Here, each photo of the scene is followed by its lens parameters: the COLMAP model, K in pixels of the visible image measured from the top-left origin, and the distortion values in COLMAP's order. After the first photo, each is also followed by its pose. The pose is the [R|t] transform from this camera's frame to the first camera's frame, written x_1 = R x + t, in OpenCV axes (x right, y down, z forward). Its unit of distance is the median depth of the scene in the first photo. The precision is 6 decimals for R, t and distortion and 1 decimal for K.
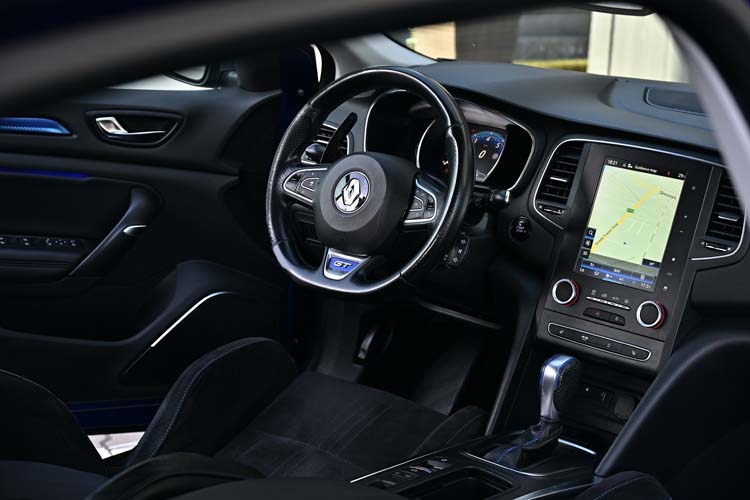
lens RADIAL K [[1422.9, 0, 375.0], [0, 1422.9, 250.0], [0, 0, 1]] dist [-0.004554, 0.011711]
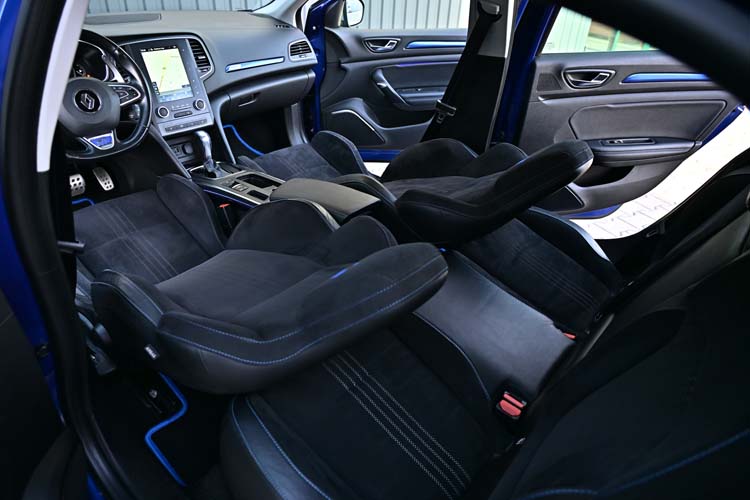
lens RADIAL K [[478.2, 0, 375.0], [0, 478.2, 250.0], [0, 0, 1]] dist [-0.007758, 0.001386]
pose [[-0.008015, -0.572358, 0.819964, -0.634844], [0.211728, 0.800428, 0.560791, -0.153844], [-0.977296, 0.178104, 0.114769, 0.607725]]
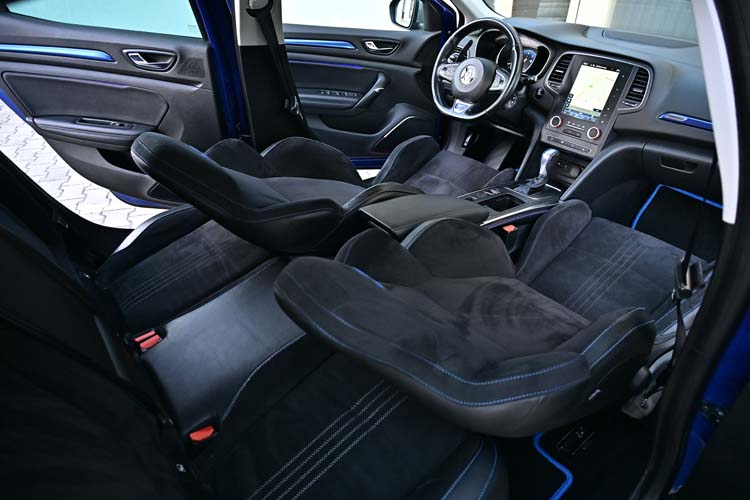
lens RADIAL K [[478.2, 0, 375.0], [0, 478.2, 250.0], [0, 0, 1]] dist [-0.007758, 0.001386]
pose [[0.982212, 0.084363, -0.167758, -0.010866], [-0.031223, 0.954332, 0.297111, 0.006423], [0.185162, -0.286588, 0.939990, 0.134833]]
